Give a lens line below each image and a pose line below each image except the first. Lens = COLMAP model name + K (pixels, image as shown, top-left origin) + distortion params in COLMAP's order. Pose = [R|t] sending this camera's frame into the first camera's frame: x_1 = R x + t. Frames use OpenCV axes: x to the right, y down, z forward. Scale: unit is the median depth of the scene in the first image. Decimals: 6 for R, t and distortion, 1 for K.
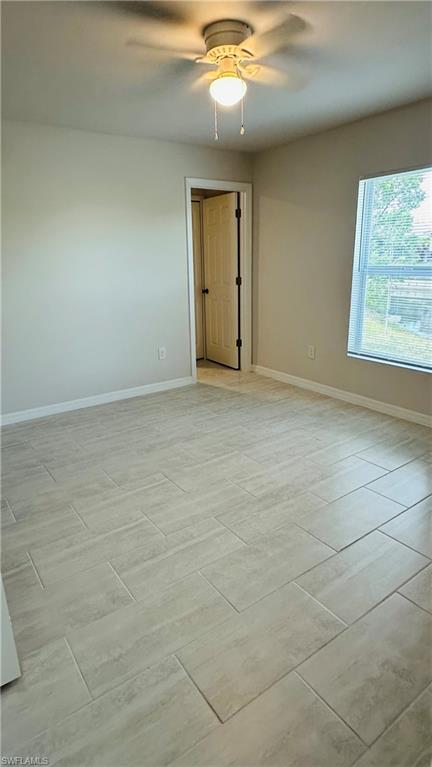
lens RADIAL K [[425.2, 0, 216.0], [0, 425.2, 383.5], [0, 0, 1]] dist [-0.000900, 0.000366]
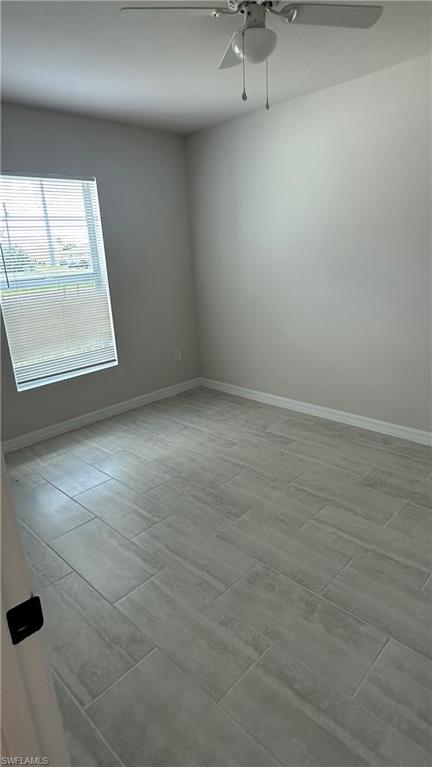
lens RADIAL K [[425.2, 0, 216.0], [0, 425.2, 383.5], [0, 0, 1]] dist [-0.000900, 0.000366]
pose [[-0.194120, -0.287444, 0.937920, -0.664826], [0.336769, 0.878474, 0.338926, -0.298638], [-0.921360, 0.381654, -0.073727, 0.989971]]
